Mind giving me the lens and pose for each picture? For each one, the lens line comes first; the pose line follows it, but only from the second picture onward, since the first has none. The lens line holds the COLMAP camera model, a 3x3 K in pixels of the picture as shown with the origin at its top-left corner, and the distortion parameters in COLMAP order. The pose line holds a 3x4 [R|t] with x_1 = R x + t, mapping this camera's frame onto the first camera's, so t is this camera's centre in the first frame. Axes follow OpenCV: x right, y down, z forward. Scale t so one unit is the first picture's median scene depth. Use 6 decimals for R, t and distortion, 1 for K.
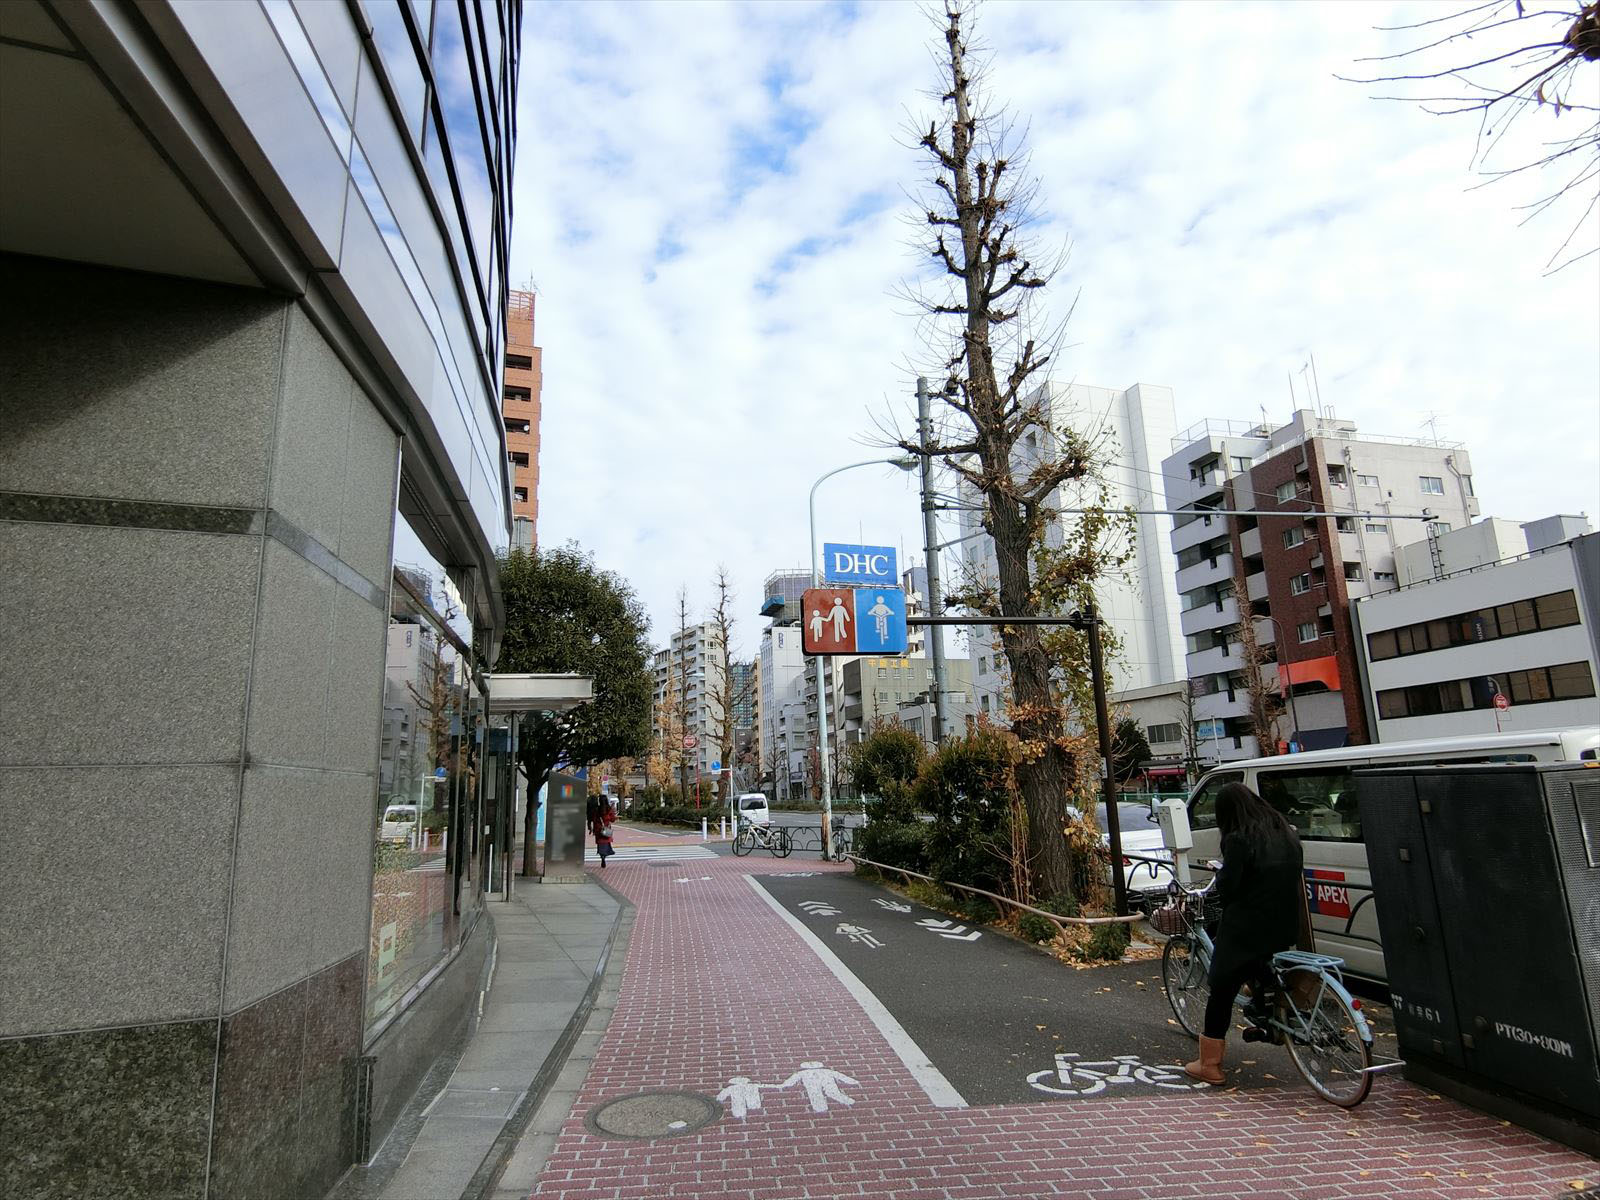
lens RADIAL K [[897.4, 0, 800.0], [0, 897.4, 600.0], [0, 0, 1]] dist [-0.002243, -0.000493]
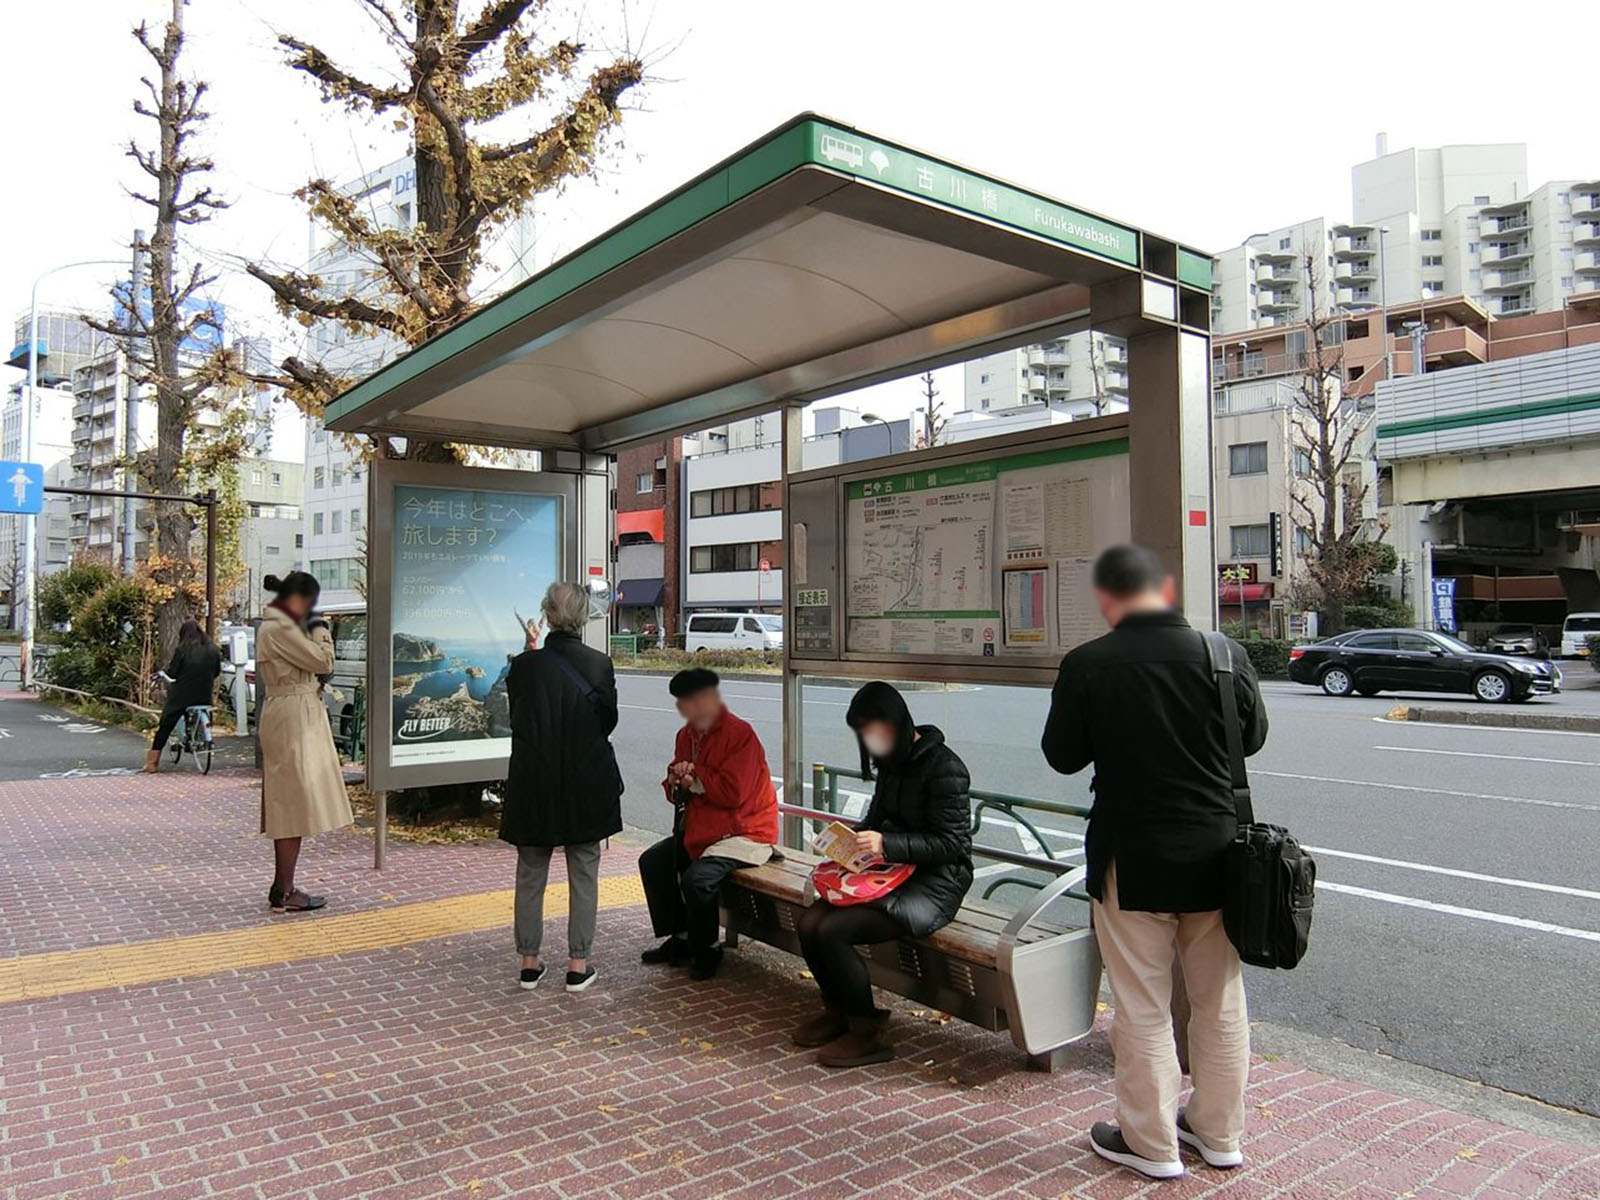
lens RADIAL K [[1141.3, 0, 799.2], [0, 1141.3, 576.8], [0, 0, 1]] dist [-0.009623, -0.006680]
pose [[0.841825, 0.057231, 0.536708, 0.117839], [-0.142957, 0.982493, 0.119461, -0.144564], [-0.520475, -0.177292, 0.835269, -0.669629]]
